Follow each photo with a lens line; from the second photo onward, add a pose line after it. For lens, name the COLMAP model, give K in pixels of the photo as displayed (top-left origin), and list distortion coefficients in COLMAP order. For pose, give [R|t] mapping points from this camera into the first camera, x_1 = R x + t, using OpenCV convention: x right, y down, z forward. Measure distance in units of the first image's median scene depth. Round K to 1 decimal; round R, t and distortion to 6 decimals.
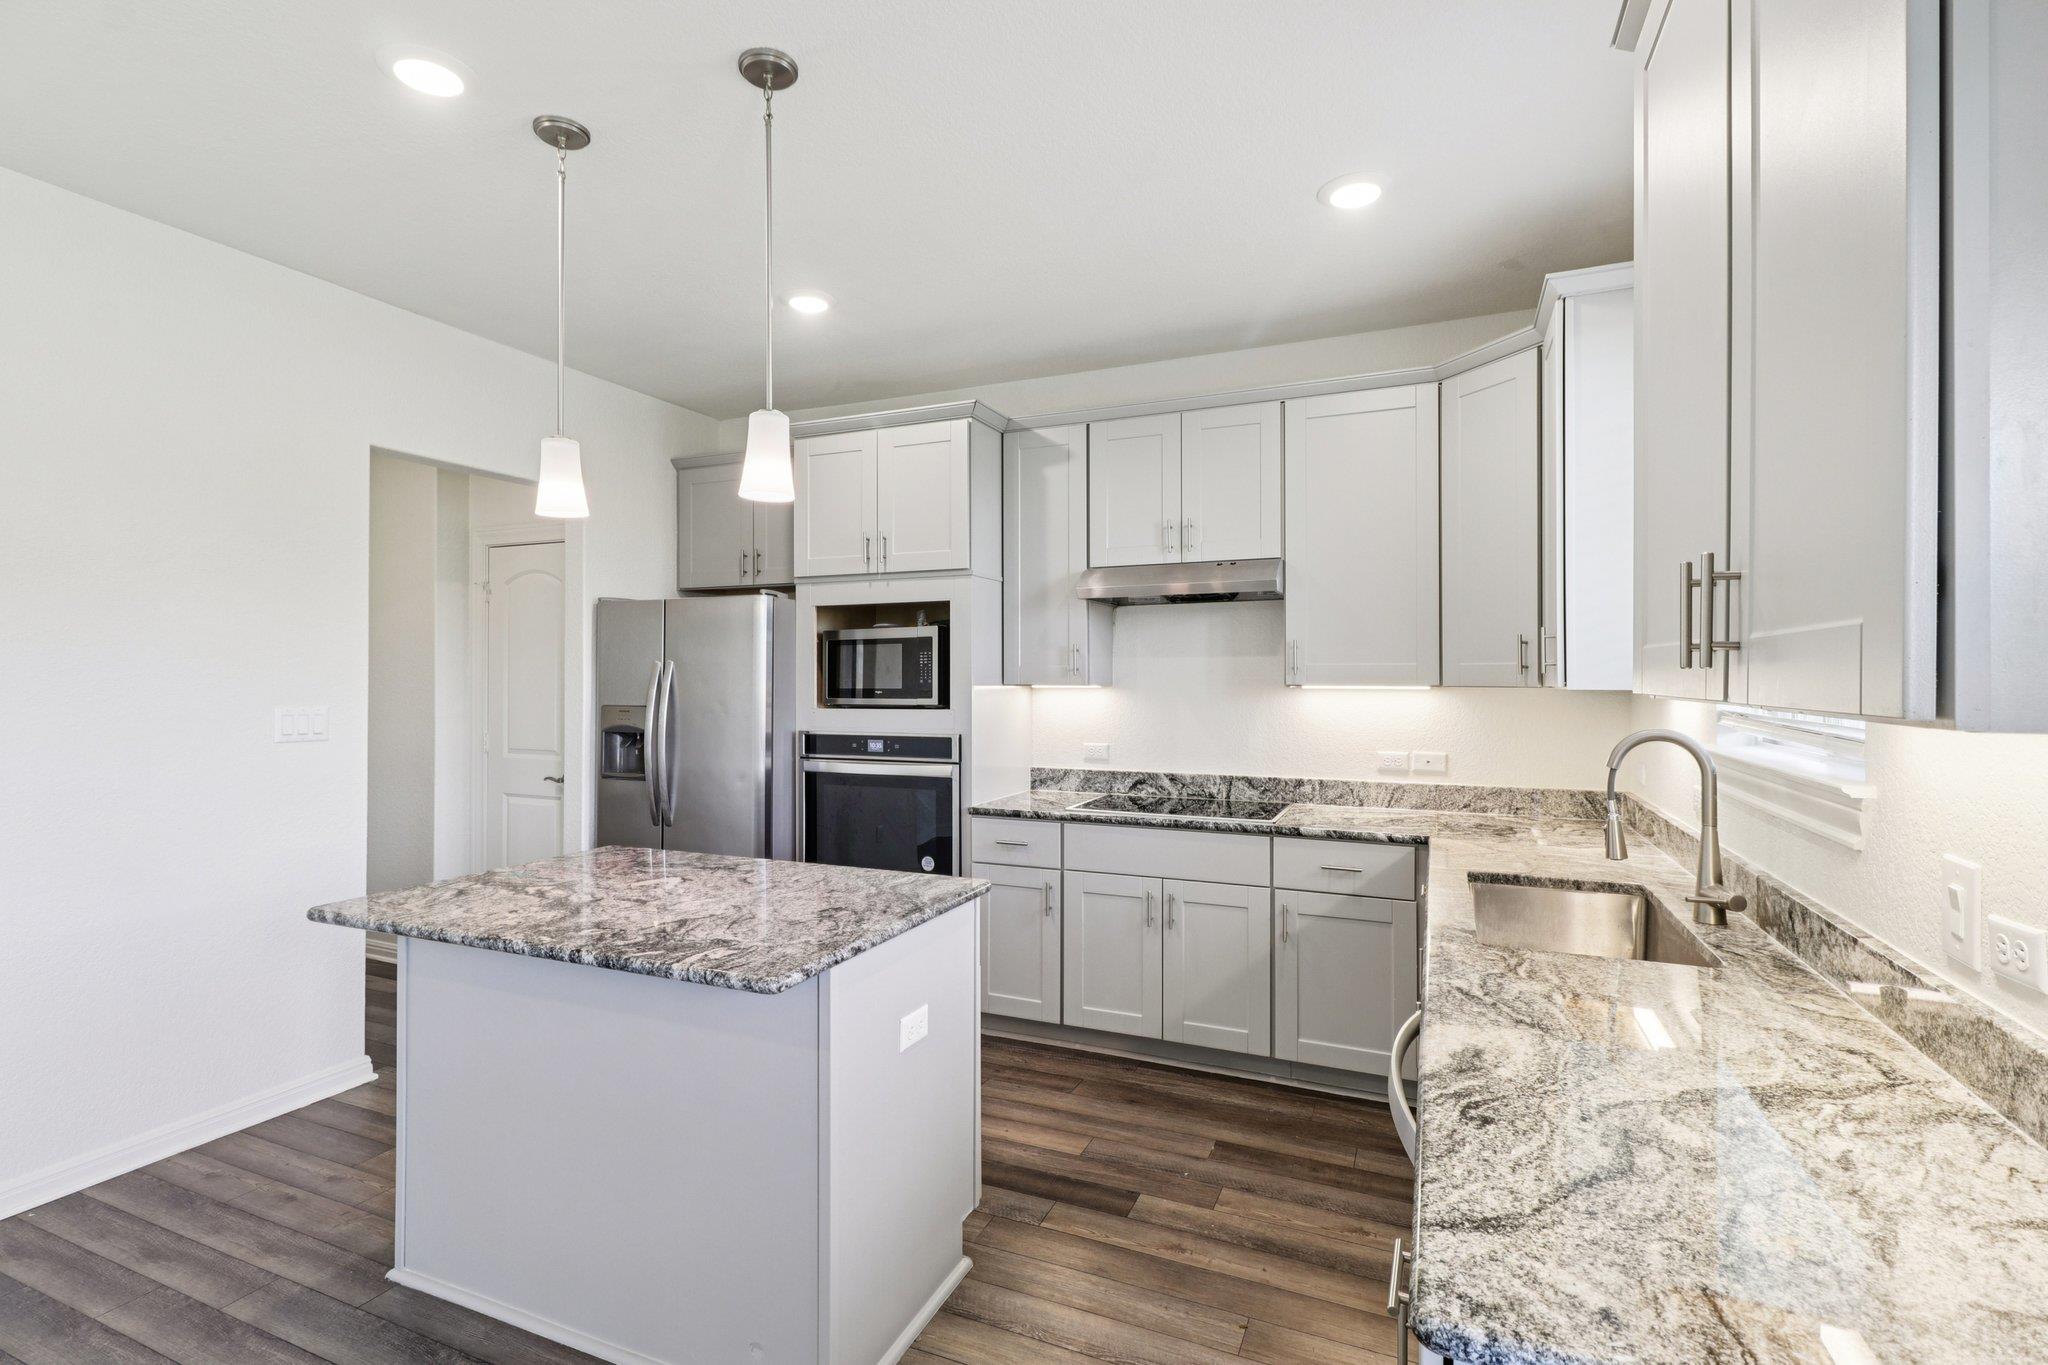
lens RADIAL K [[947.9, 0, 1030.3], [0, 947.9, 679.7], [0, 0, 1]] dist [0.002604, -0.002701]
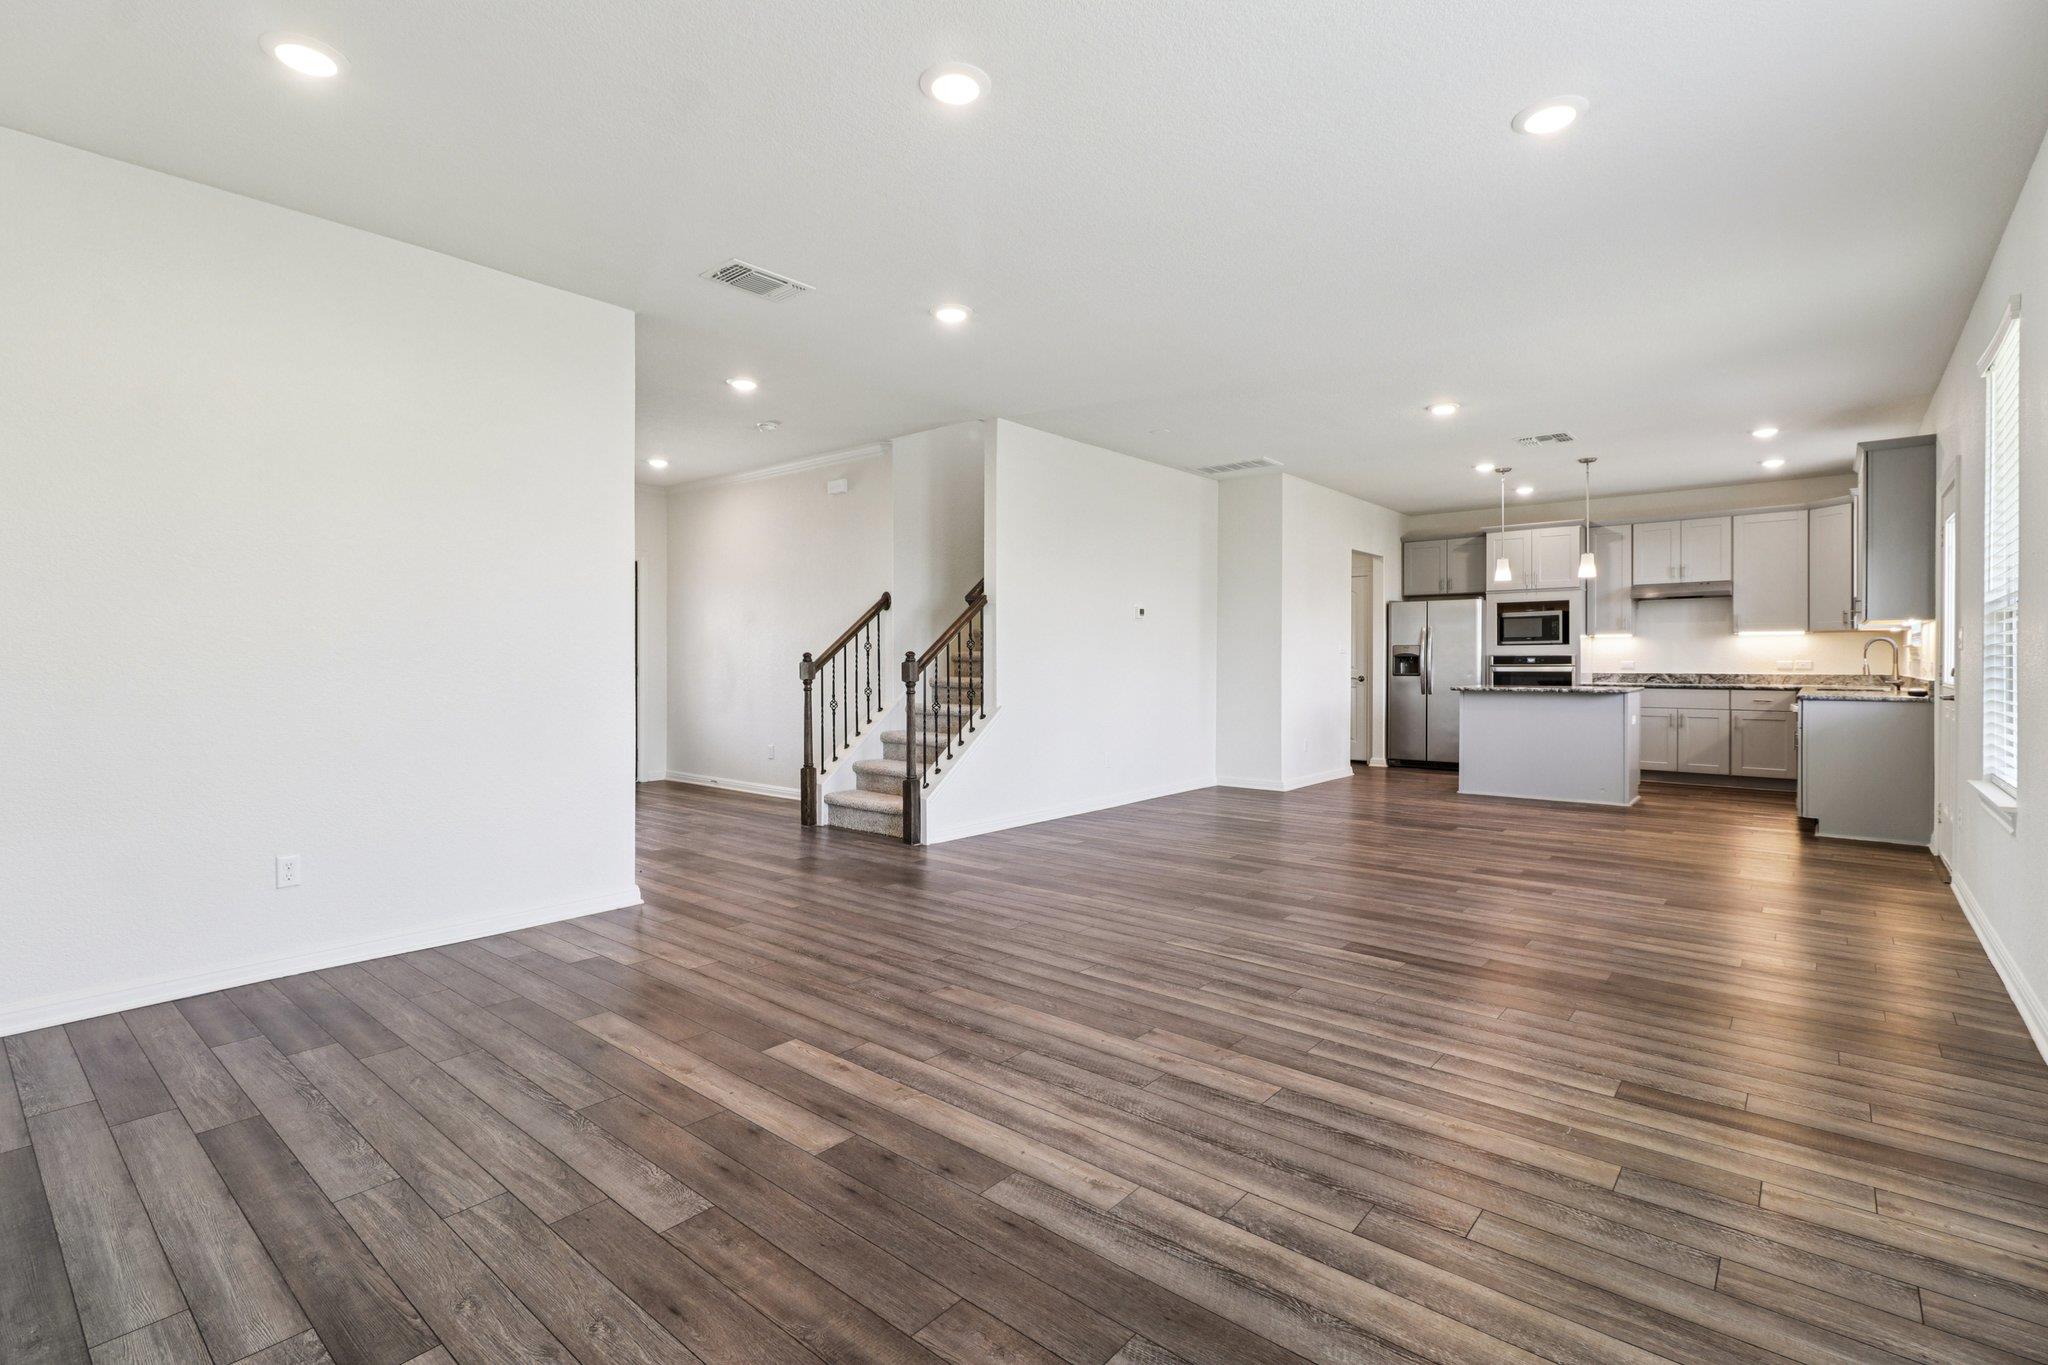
lens RADIAL K [[947.9, 0, 1022.6], [0, 947.9, 666.8], [0, 0, 1]] dist [0.002604, -0.002701]
pose [[0.955567, 0.002400, -0.294763, -0.703874], [-0.001850, 0.999996, 0.002146, 0.085530], [0.294767, -0.001505, 0.955568, -1.736738]]
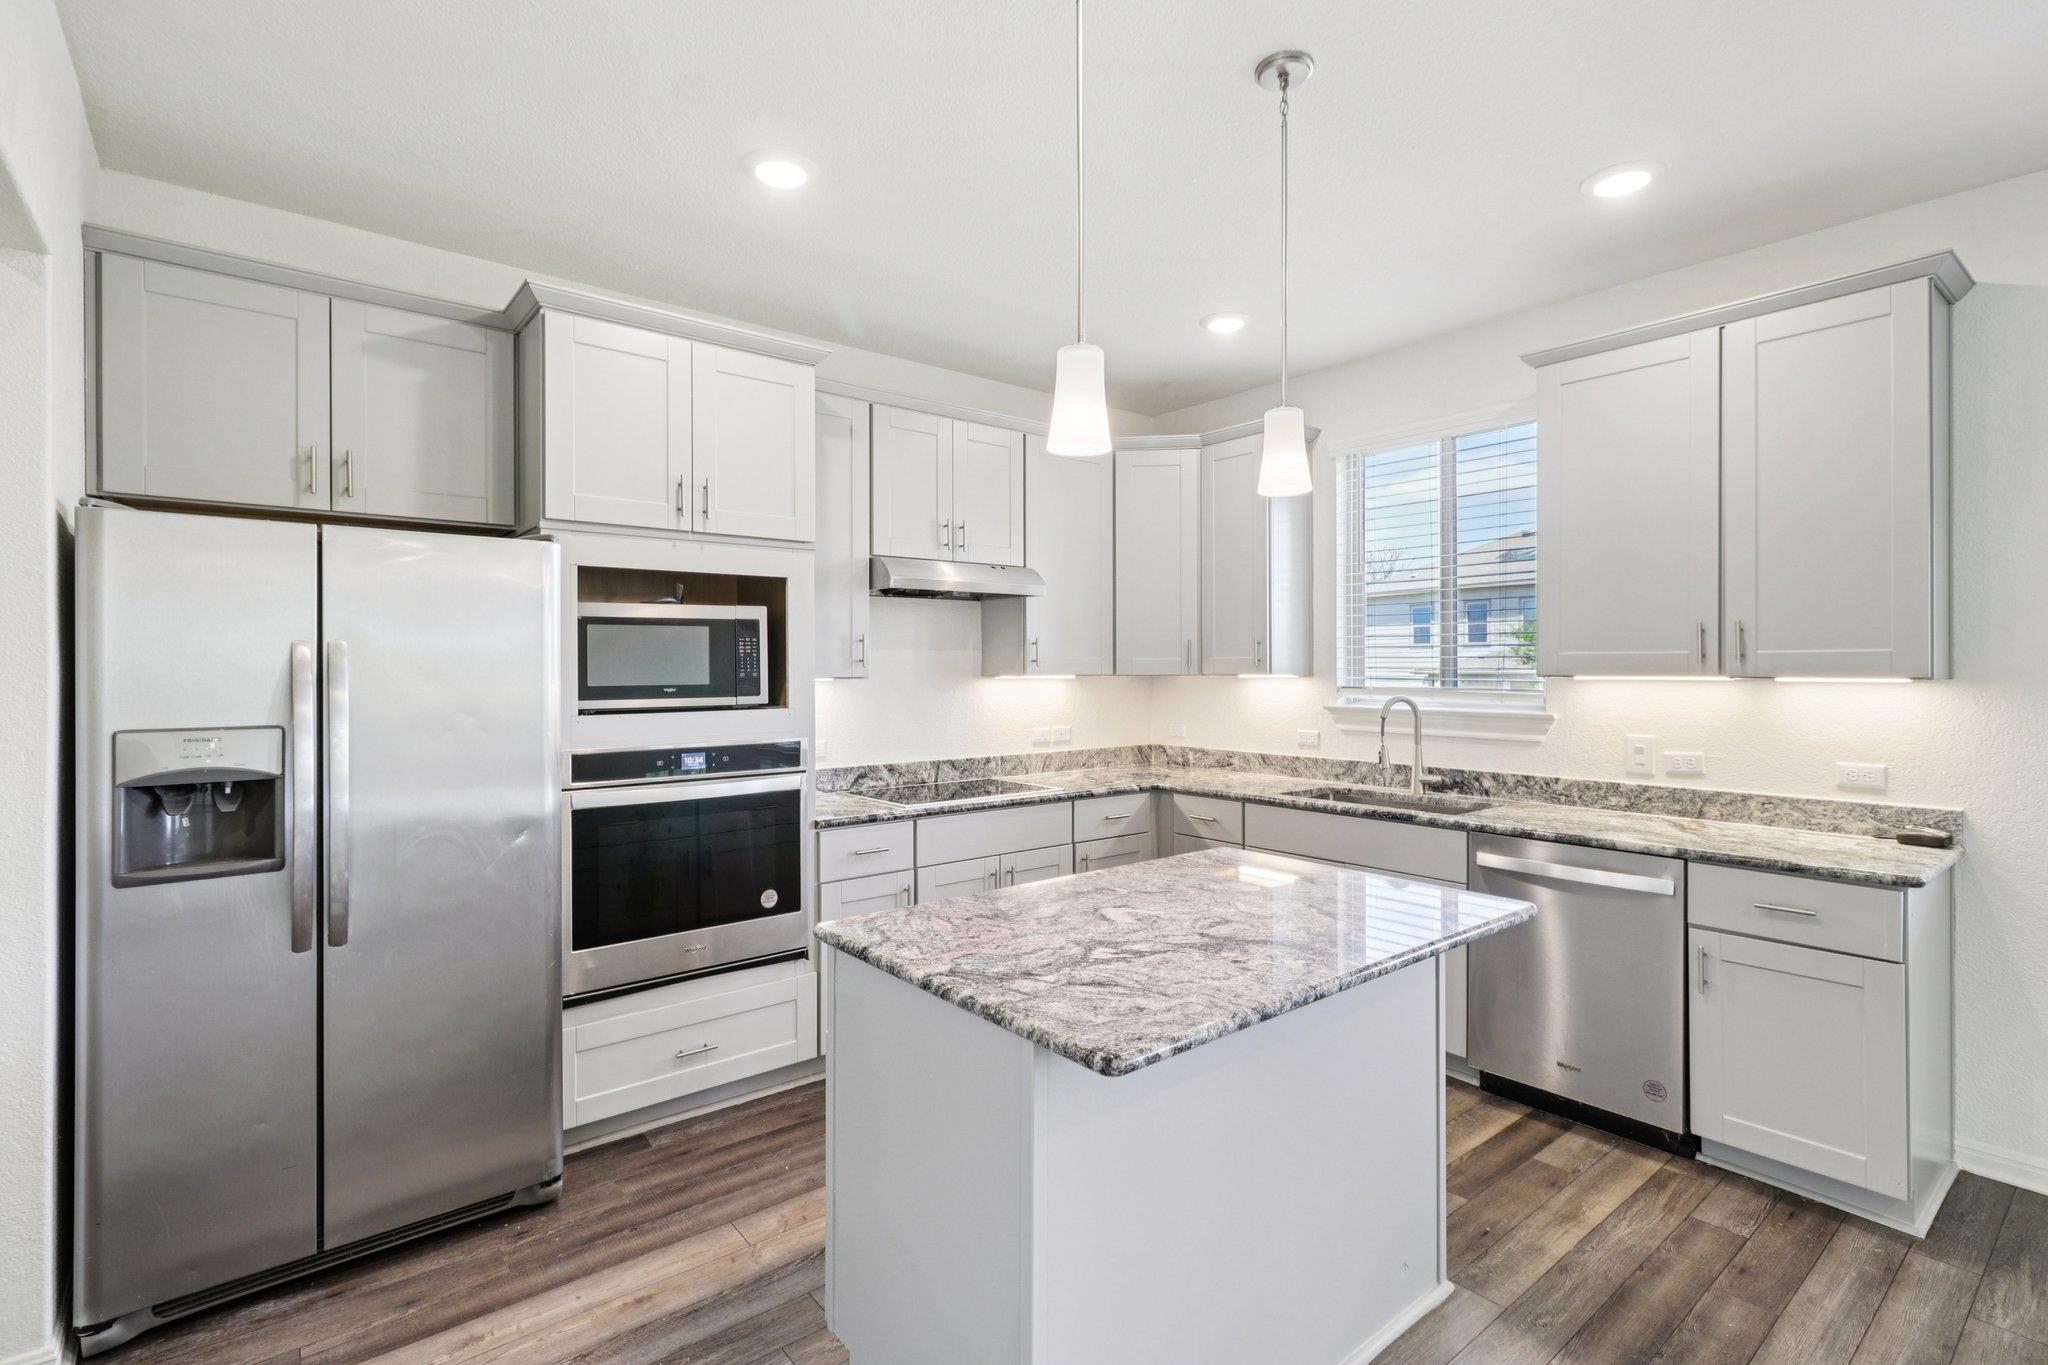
lens RADIAL K [[947.9, 0, 1021.9], [0, 947.9, 671.4], [0, 0, 1]] dist [0.002604, -0.002701]
pose [[0.466132, -0.003563, 0.884708, -0.719532], [0.005130, 0.999986, 0.001324, -0.001031], [-0.884701, 0.003922, 0.466143, 0.424264]]
